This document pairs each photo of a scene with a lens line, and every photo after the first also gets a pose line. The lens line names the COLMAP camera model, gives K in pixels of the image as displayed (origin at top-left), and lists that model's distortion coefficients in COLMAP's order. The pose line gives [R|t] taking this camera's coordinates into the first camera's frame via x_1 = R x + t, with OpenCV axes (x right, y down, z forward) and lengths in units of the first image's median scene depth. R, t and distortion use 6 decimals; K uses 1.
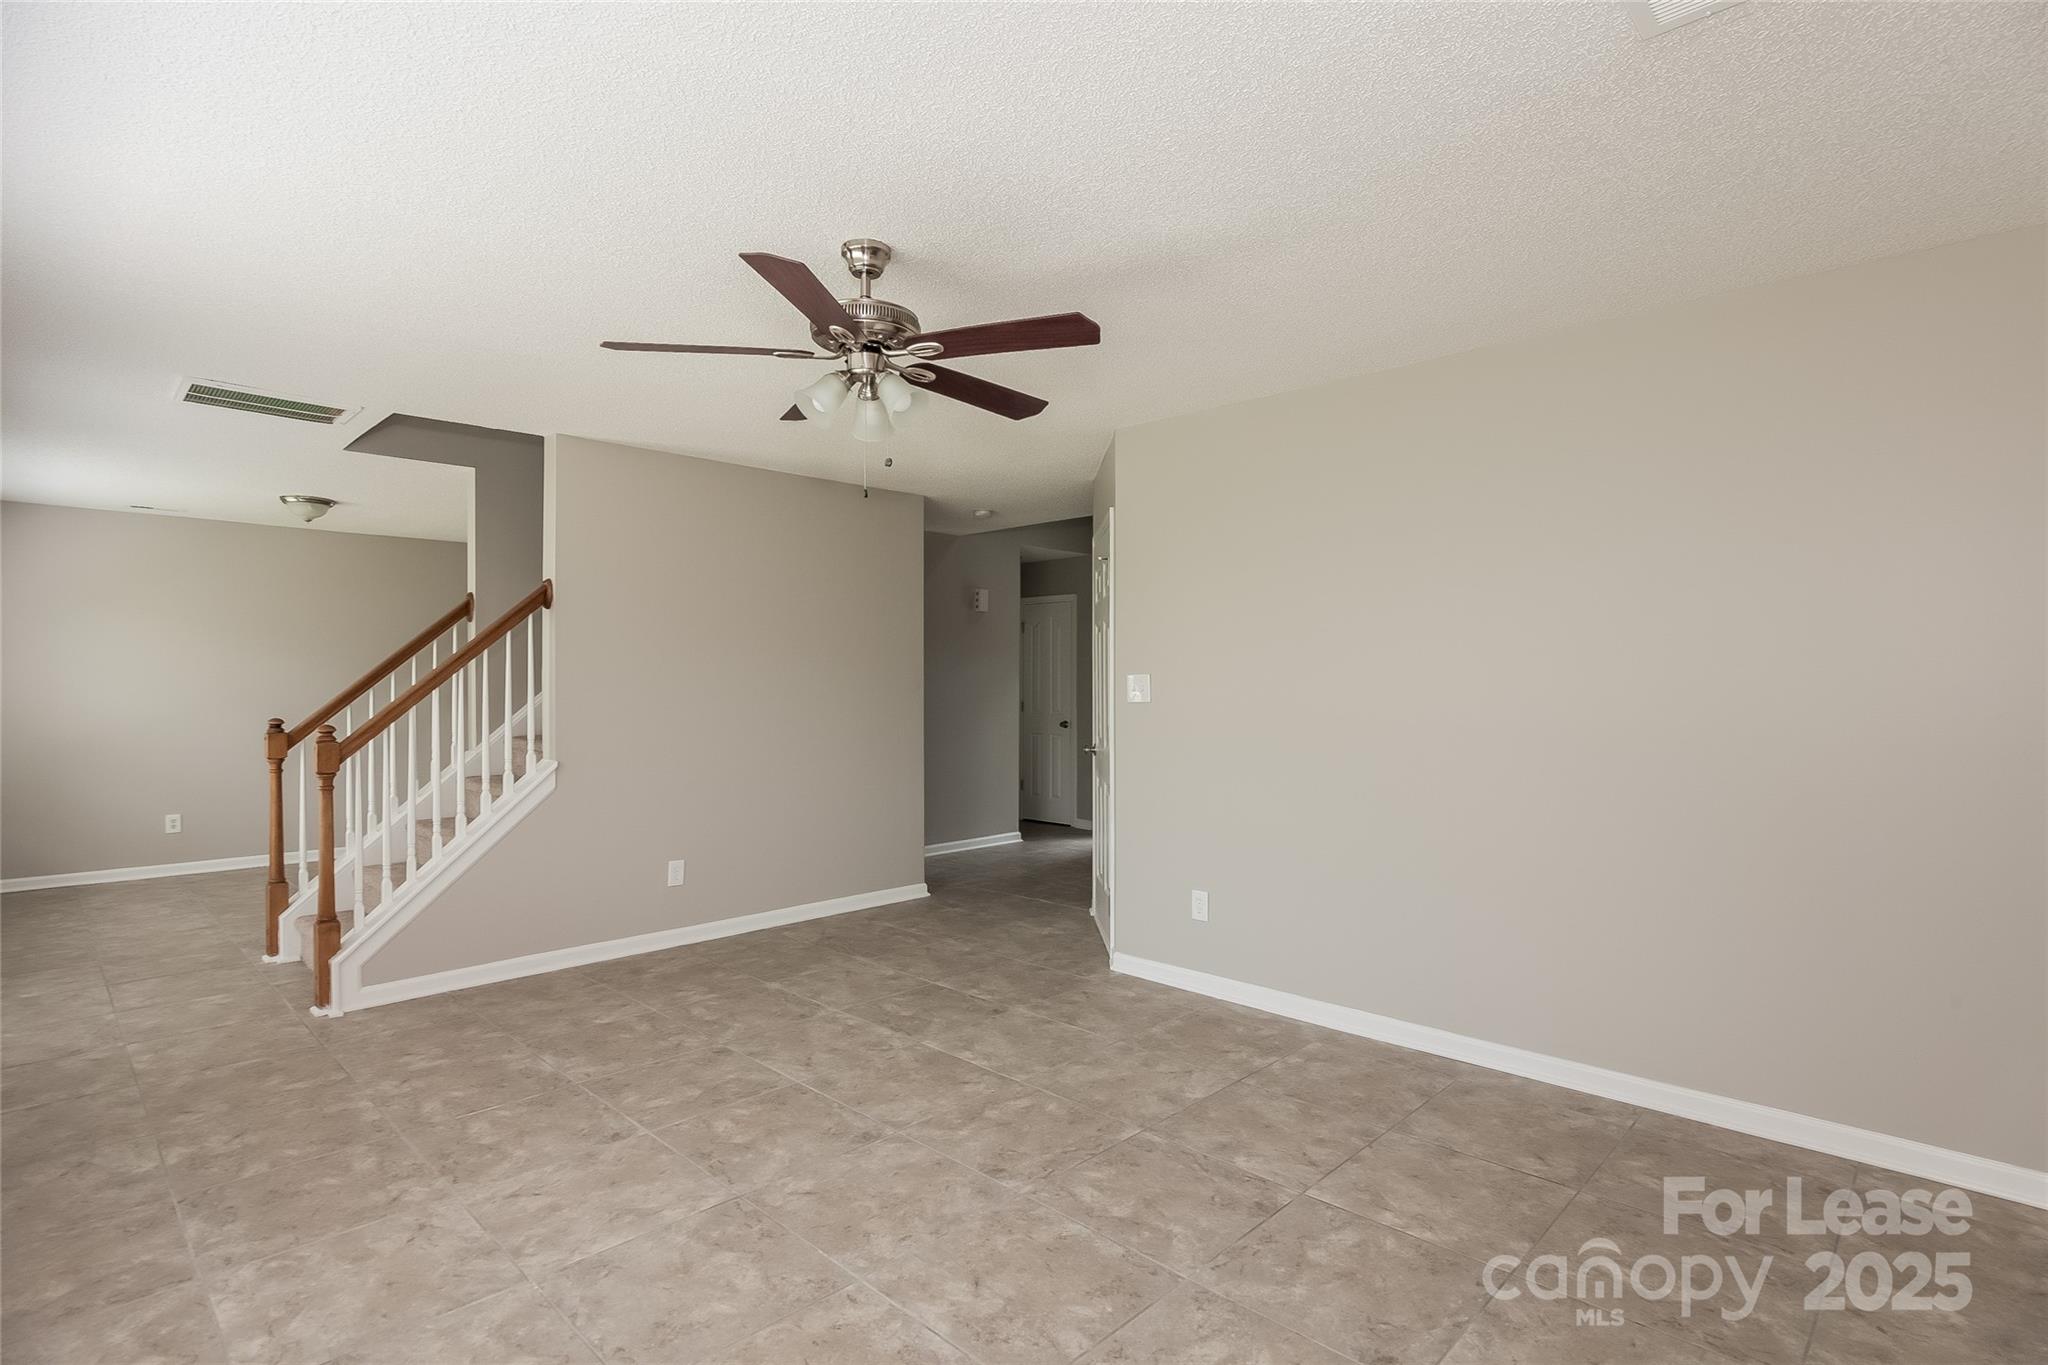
lens RADIAL K [[995.4, 0, 1024.6], [0, 995.4, 681.6], [0, 0, 1]] dist [-0.004594, -0.000489]
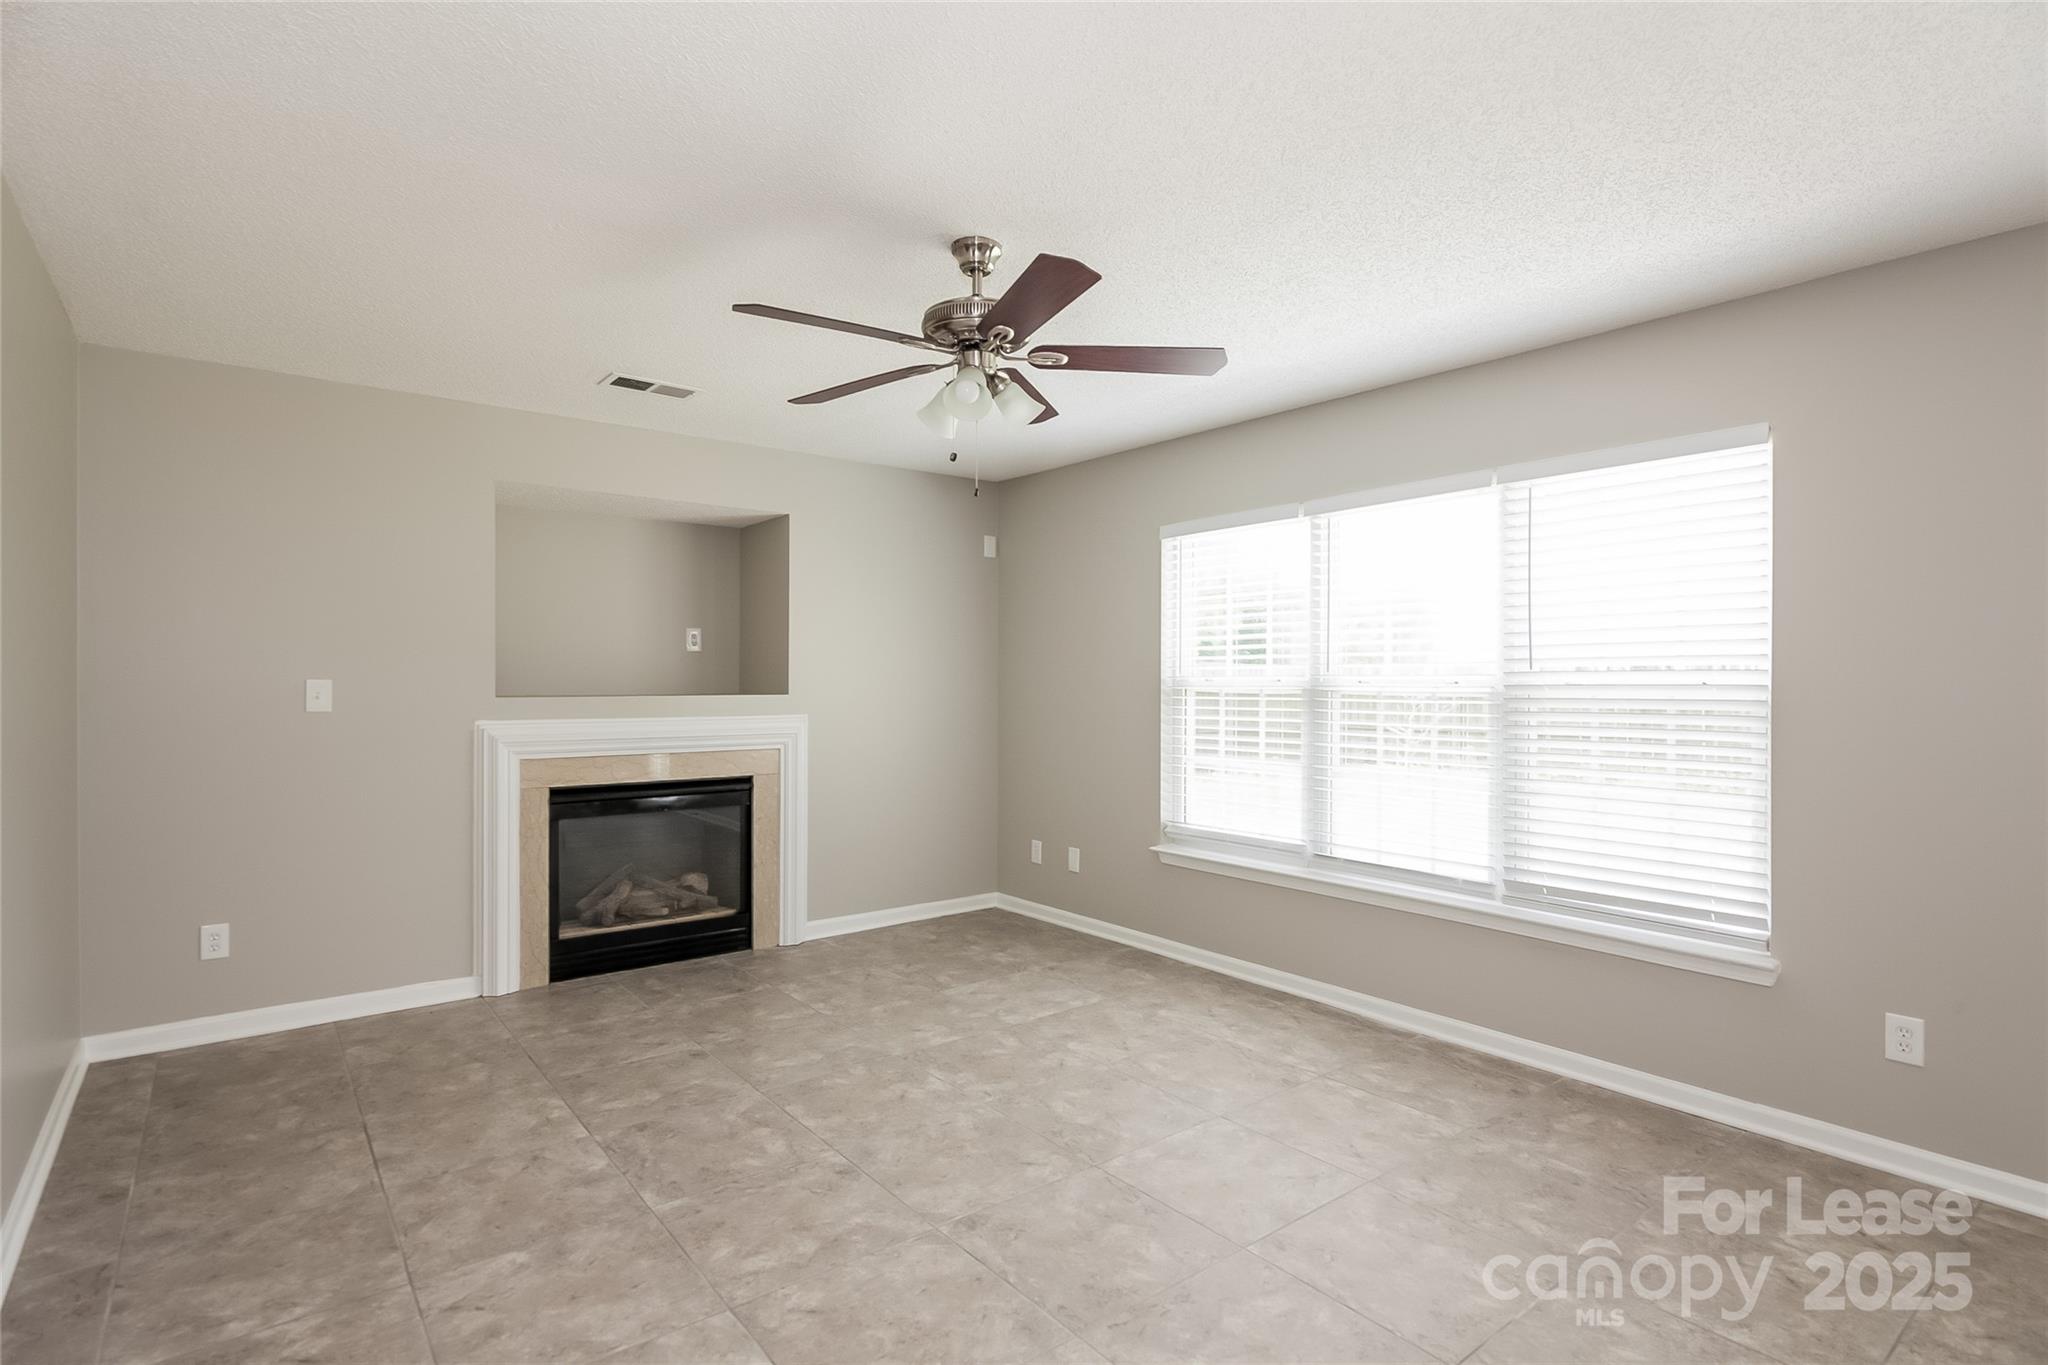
lens RADIAL K [[995.4, 0, 1032.5], [0, 995.4, 686.0], [0, 0, 1]] dist [-0.004594, -0.000489]
pose [[-0.992534, -0.002986, 0.121934, -0.328127], [-0.002702, 0.999993, 0.002499, 0.003810], [-0.121940, 0.002151, -0.992535, 1.927018]]
